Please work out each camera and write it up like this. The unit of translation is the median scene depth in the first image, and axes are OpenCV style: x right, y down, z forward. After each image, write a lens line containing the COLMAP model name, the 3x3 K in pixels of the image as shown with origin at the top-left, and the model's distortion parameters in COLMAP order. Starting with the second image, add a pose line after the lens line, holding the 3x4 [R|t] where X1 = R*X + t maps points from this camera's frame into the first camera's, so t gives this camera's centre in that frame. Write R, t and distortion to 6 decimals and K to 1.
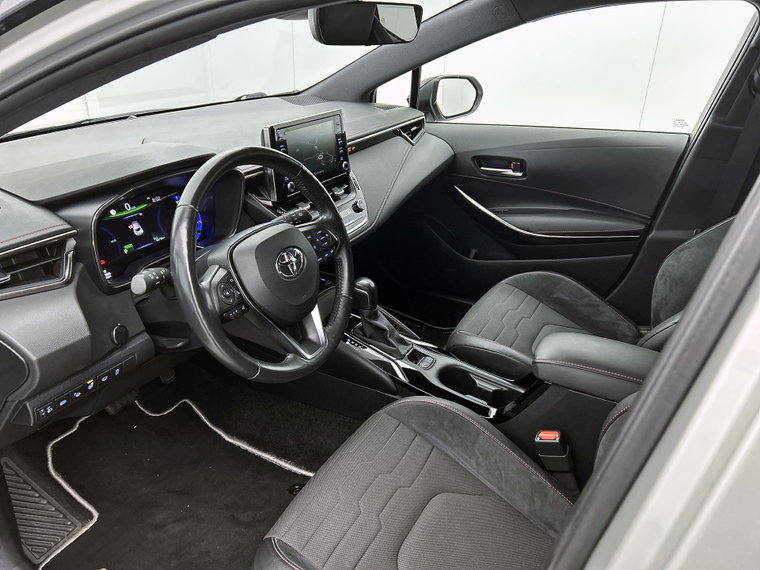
lens RADIAL K [[560.6, 0, 379.2], [0, 560.6, 285.4], [0, 0, 1]] dist [0.032941, -0.056011]
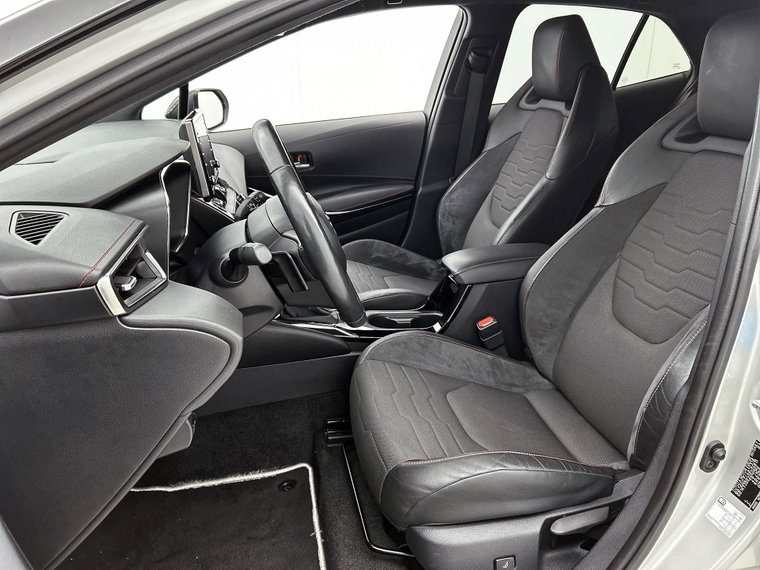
lens RADIAL K [[560.6, 0, 381.8], [0, 560.6, 285.9], [0, 0, 1]] dist [0.032941, -0.056011]
pose [[0.757247, -0.279313, 0.590390, -0.453185], [0.318075, 0.947215, 0.040158, 0.041446], [-0.570443, 0.157379, 0.806118, 0.054557]]
